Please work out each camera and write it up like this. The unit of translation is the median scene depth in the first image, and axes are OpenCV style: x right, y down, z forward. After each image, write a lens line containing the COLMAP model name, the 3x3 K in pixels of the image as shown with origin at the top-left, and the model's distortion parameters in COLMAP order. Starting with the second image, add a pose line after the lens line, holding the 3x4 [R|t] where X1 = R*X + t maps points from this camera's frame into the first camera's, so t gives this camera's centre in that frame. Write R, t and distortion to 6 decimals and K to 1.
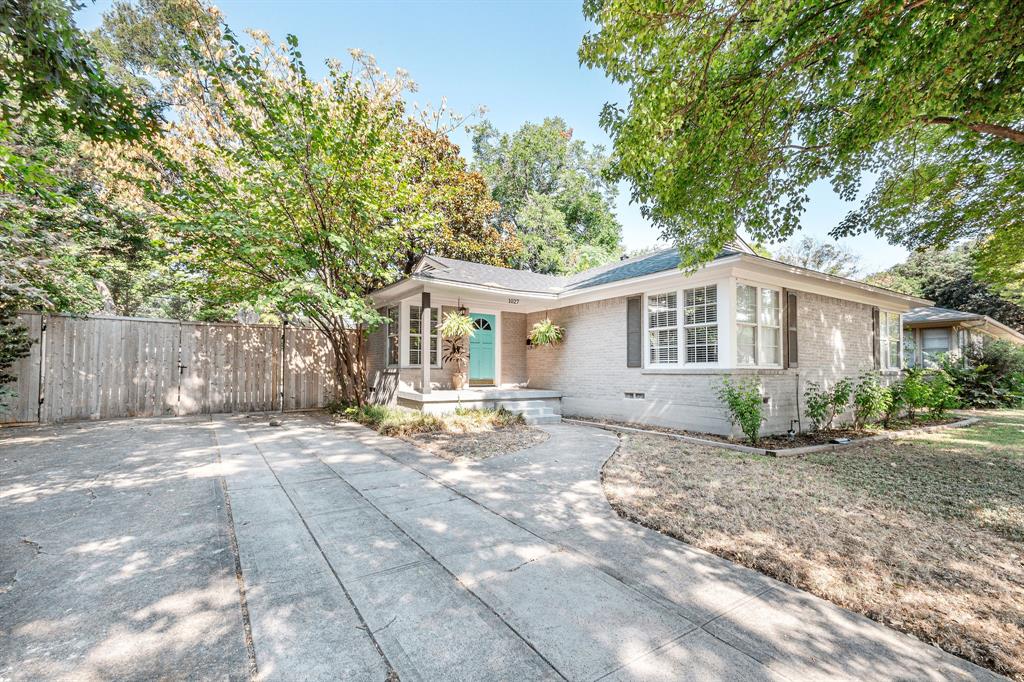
lens RADIAL K [[455.3, 0, 512.8], [0, 455.3, 346.4], [0, 0, 1]] dist [0.026469, 0.000252]
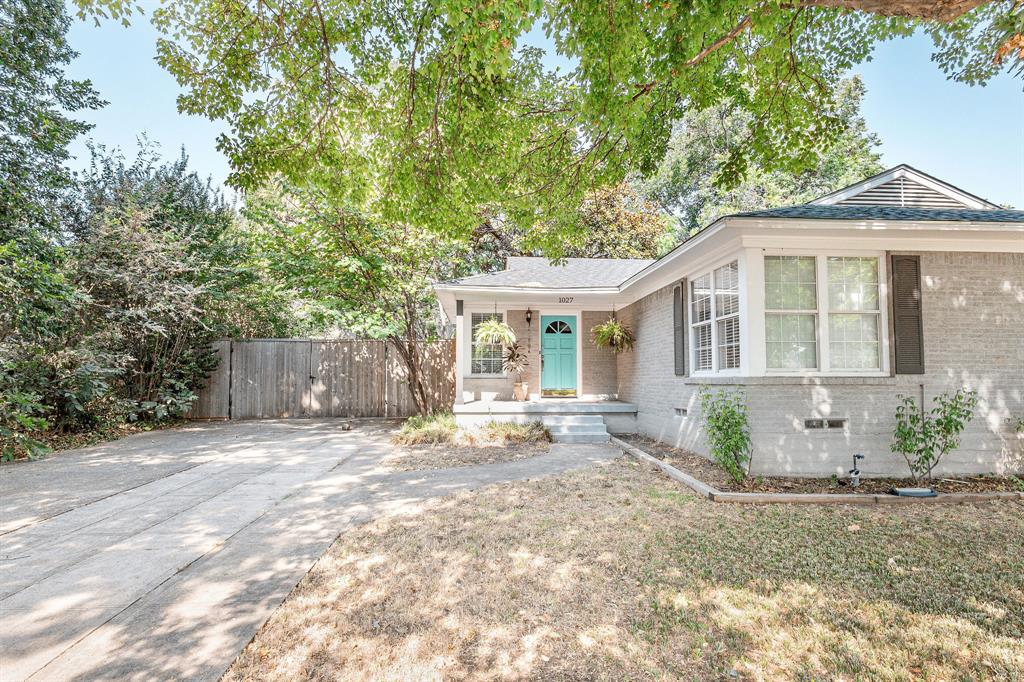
lens RADIAL K [[529.9, 0, 516.6], [0, 529.9, 344.4], [0, 0, 1]] dist [0.000562, -0.000338]
pose [[0.864536, -0.036509, -0.501243, 0.447831], [0.029966, 0.999328, -0.021105, 0.004110], [0.501677, 0.003226, 0.865049, 0.081975]]
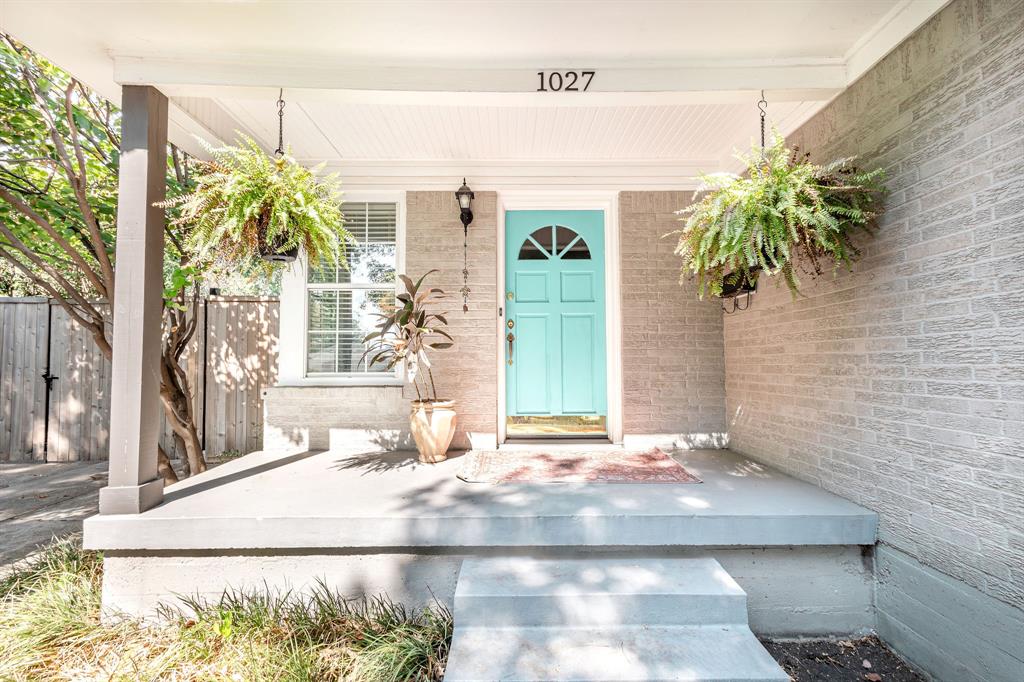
lens RADIAL K [[481.9, 0, 525.6], [0, 481.9, 339.4], [0, 0, 1]] dist [0.087892, 0.000075]
pose [[0.845871, -0.040276, -0.531865, 0.109999], [0.038602, 0.999153, -0.014269, 0.027225], [0.531989, -0.008461, 0.846709, 0.834826]]
